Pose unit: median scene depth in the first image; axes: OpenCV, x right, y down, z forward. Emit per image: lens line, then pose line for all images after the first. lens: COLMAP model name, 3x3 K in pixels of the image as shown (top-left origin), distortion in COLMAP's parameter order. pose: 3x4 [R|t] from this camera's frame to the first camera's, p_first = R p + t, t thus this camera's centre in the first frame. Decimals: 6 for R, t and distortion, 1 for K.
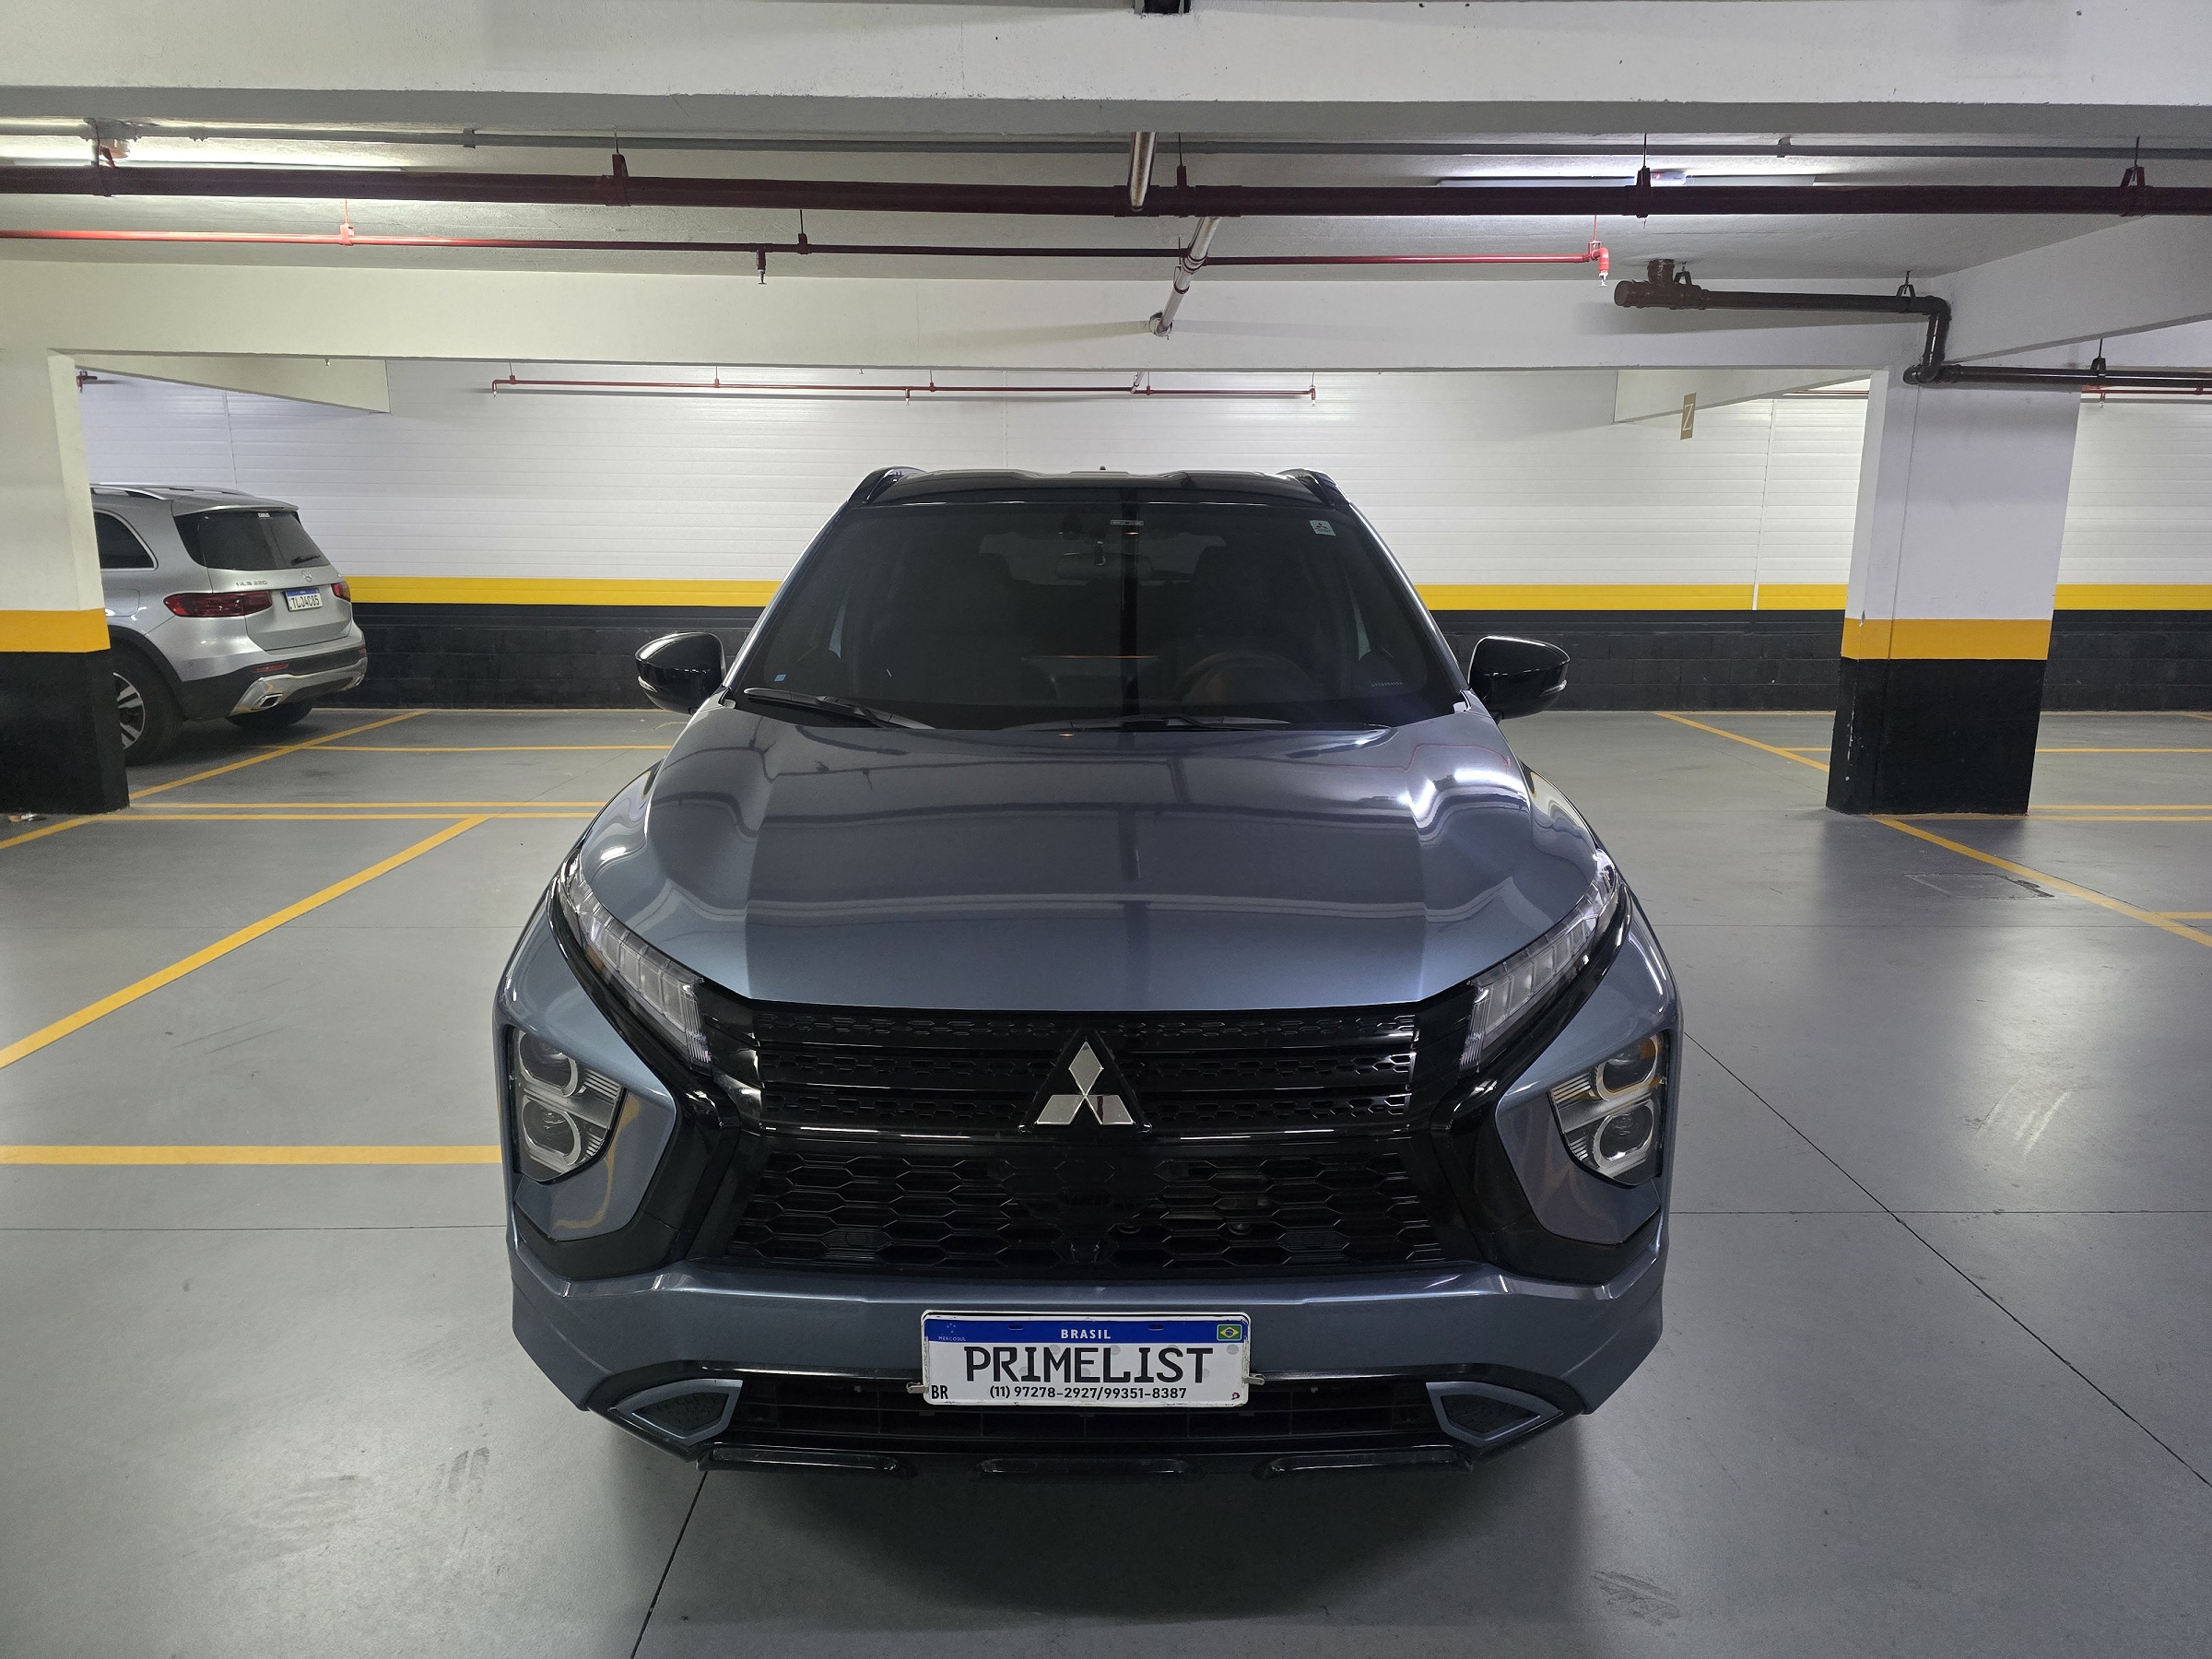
lens RADIAL K [[1470.7, 0, 1105.3], [0, 1470.7, 821.4], [0, 0, 1]] dist [0.062584, -0.064285]
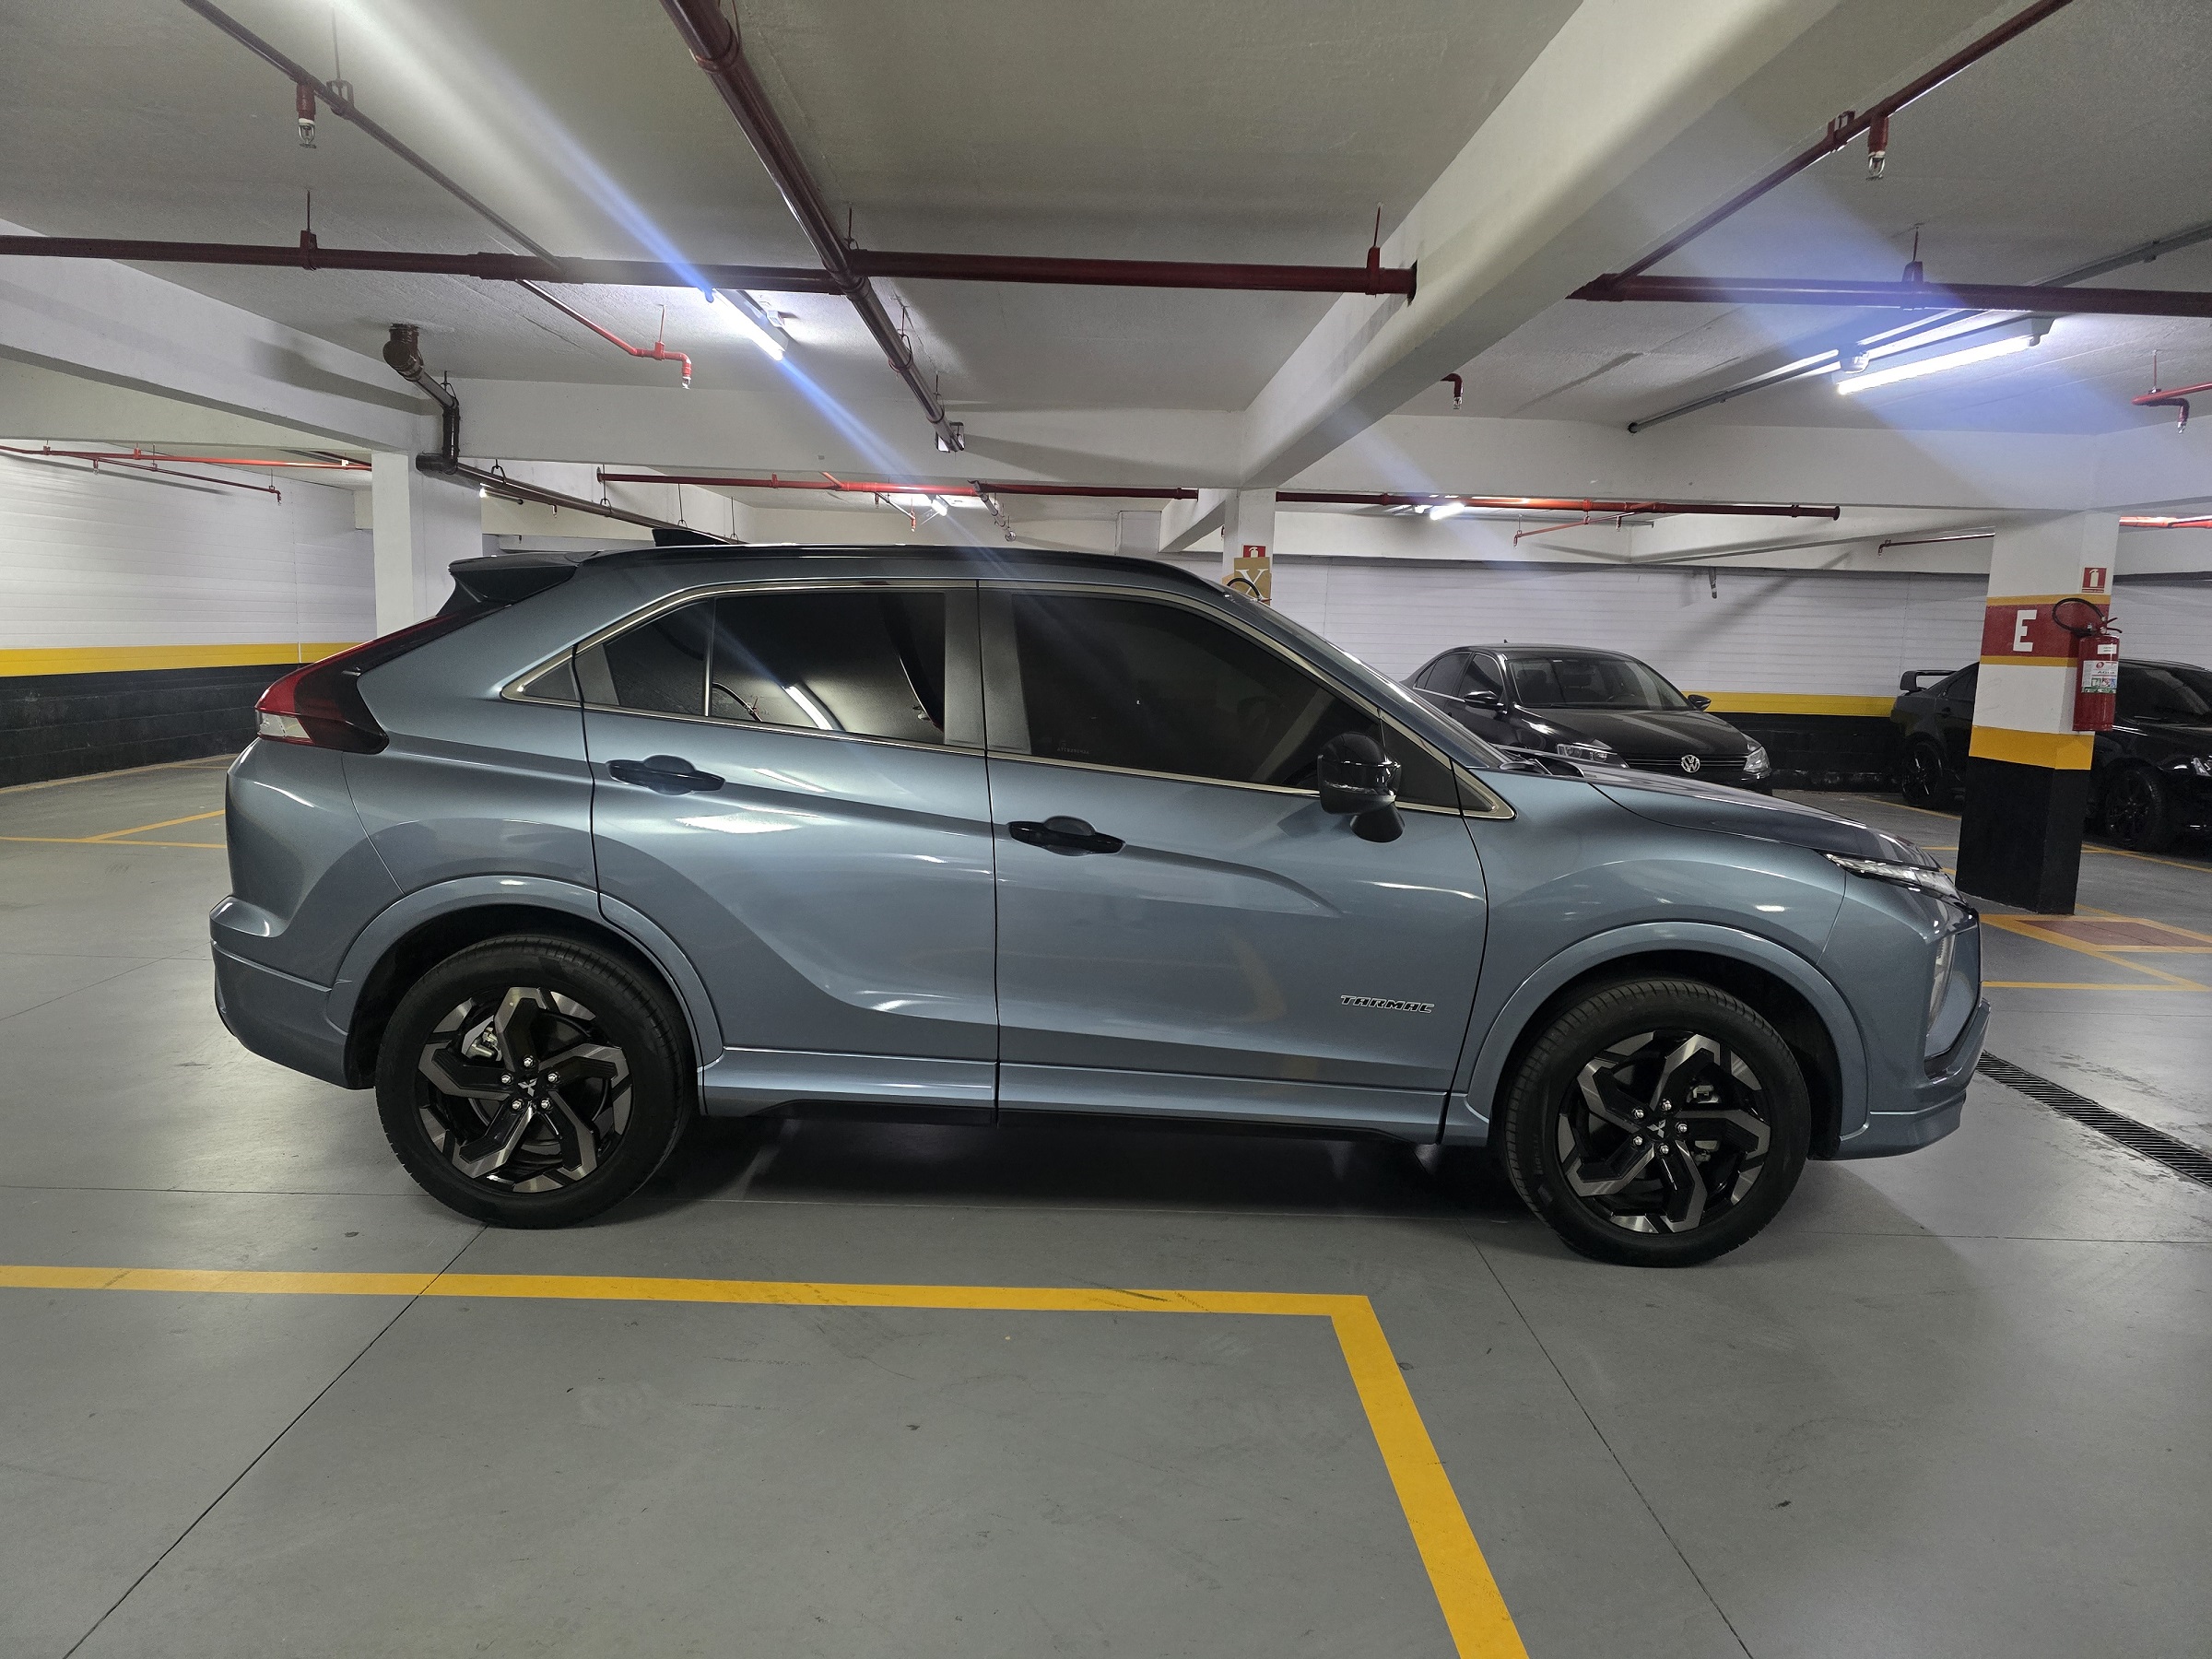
lens RADIAL K [[1497.9, 0, 1096.6], [0, 1497.9, 820.0], [0, 0, 1]] dist [0.094793, -0.223485]
pose [[-0.008275, -0.121287, 0.992583, -0.644295], [0.157007, 0.980148, 0.121076, -0.110190], [-0.987563, 0.156844, 0.010932, 0.596026]]
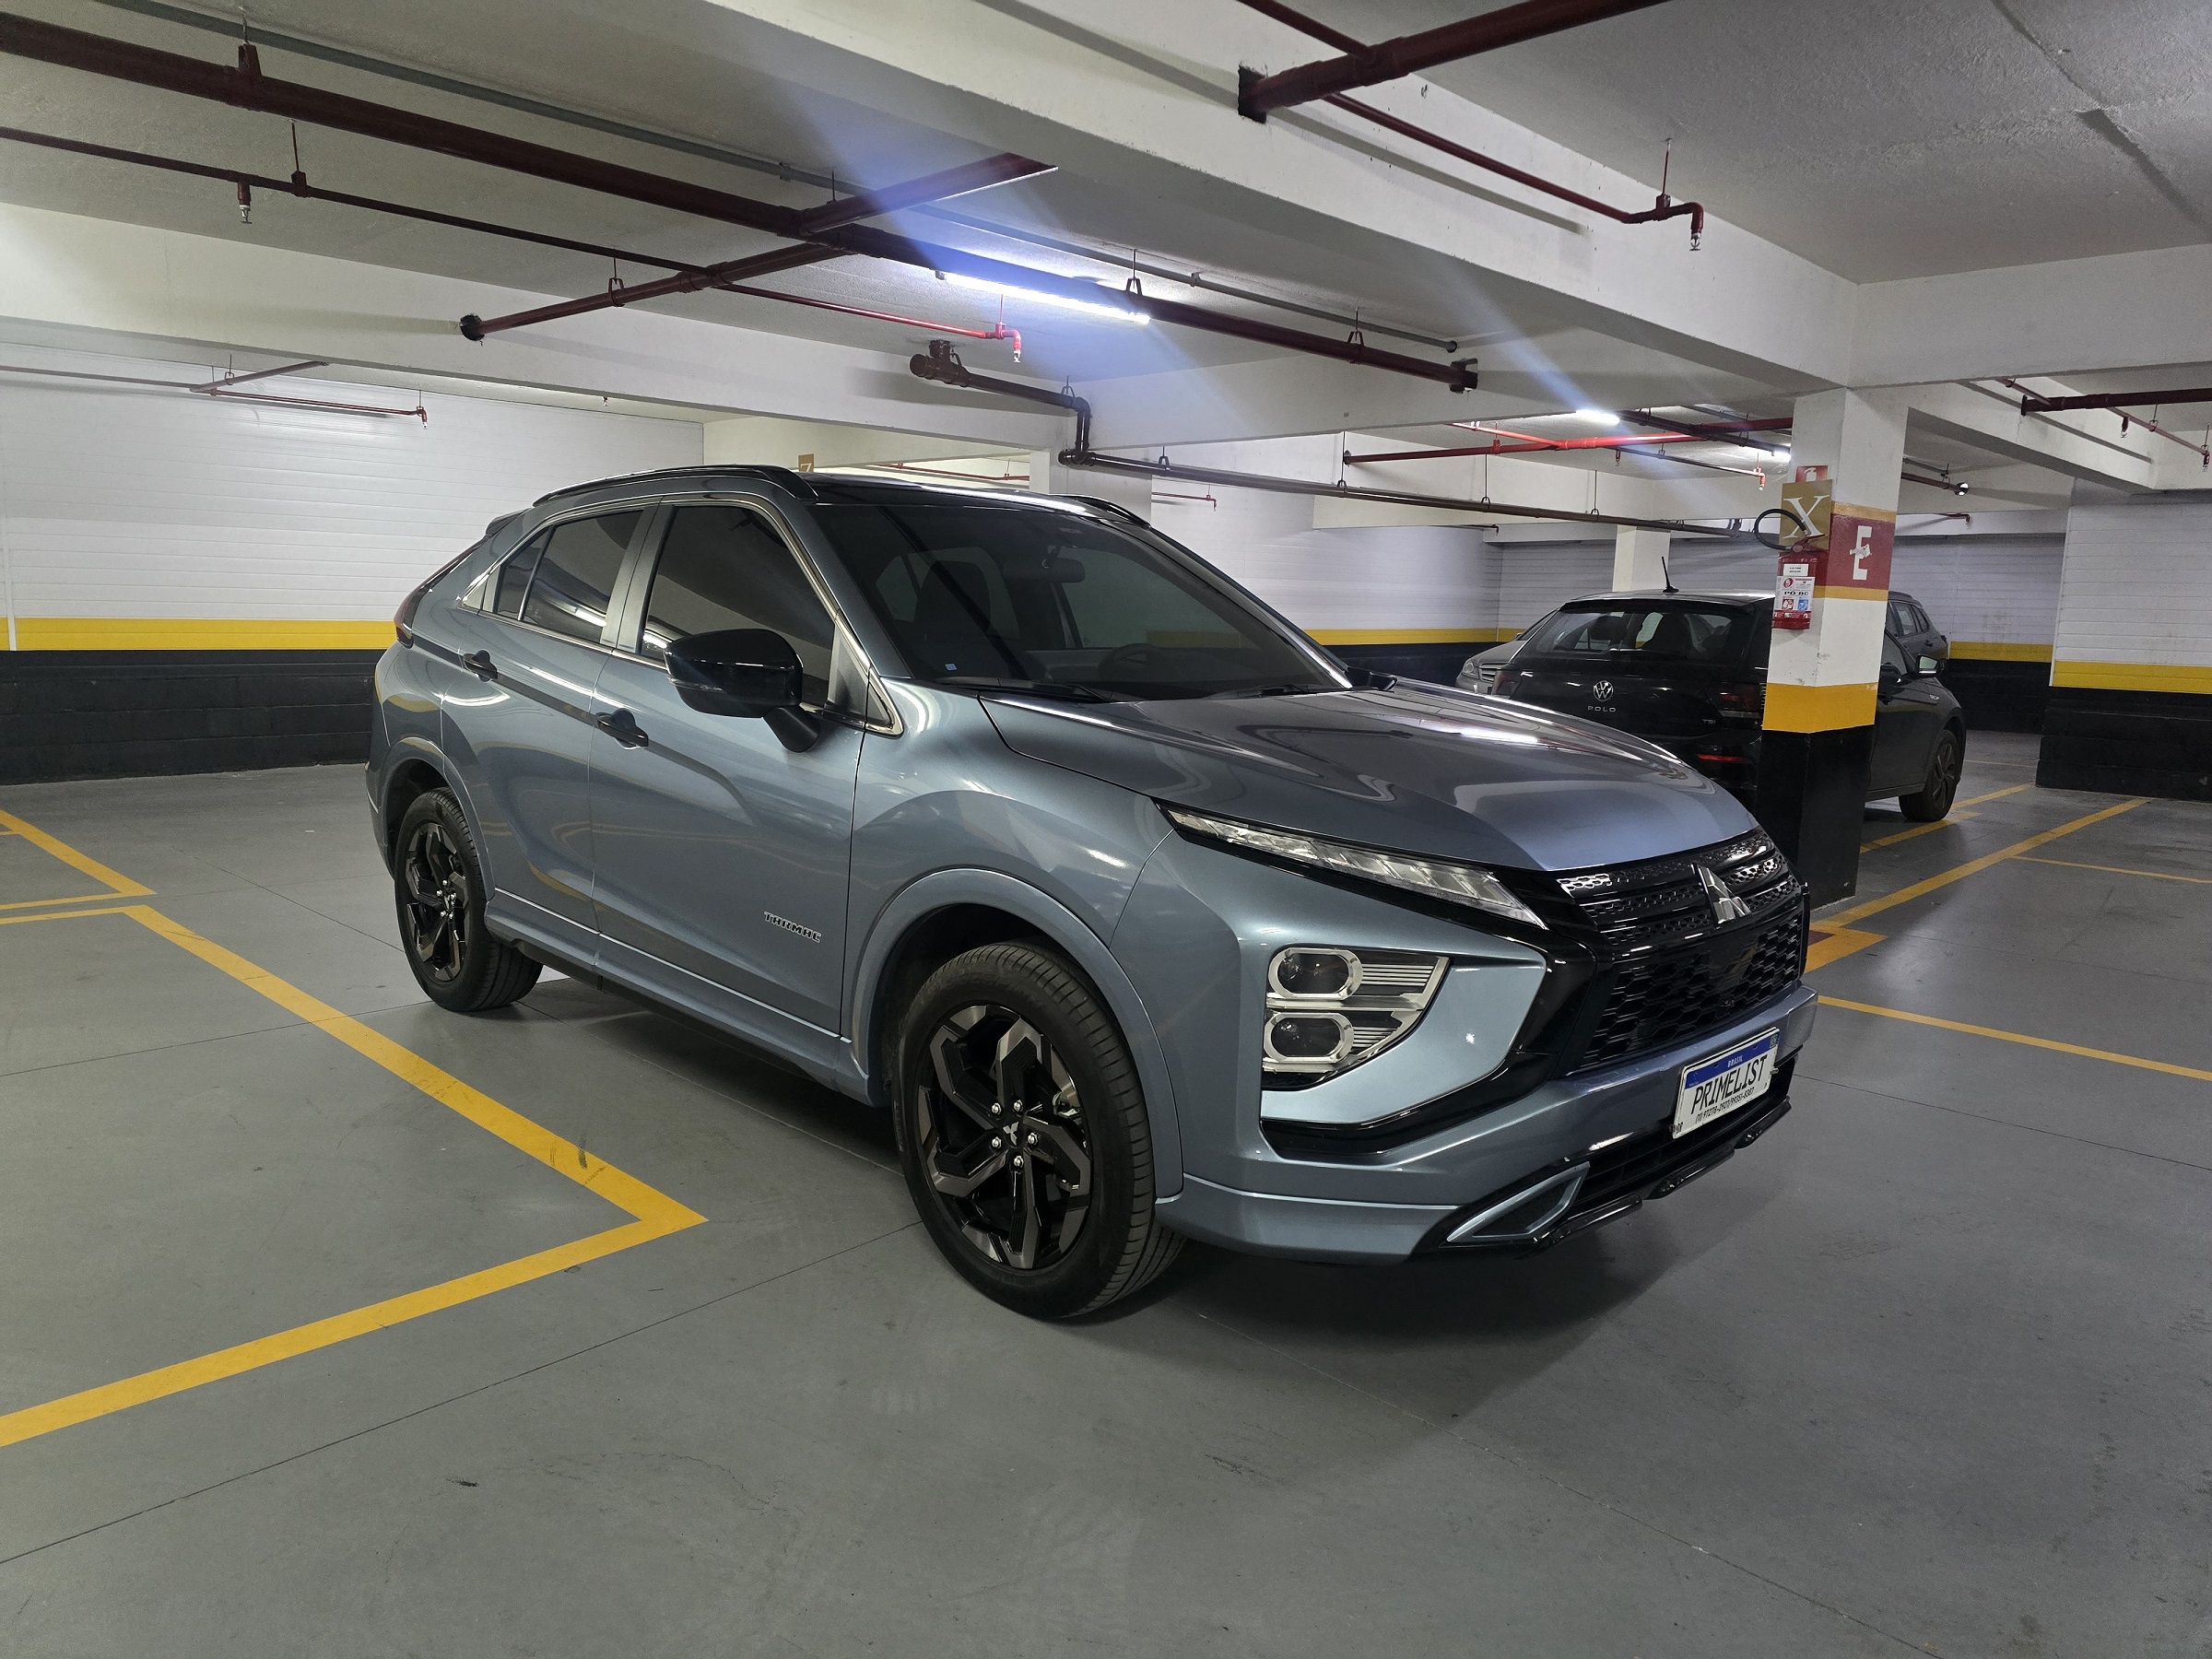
lens RADIAL K [[1485.4, 0, 1106.0], [0, 1485.4, 829.5], [0, 0, 1]] dist [0.036456, -0.061036]
pose [[0.705625, -0.090298, 0.702809, -0.396039], [0.113518, 0.993442, 0.013666, 0.005735], [-0.699434, 0.070138, 0.711248, 0.096322]]
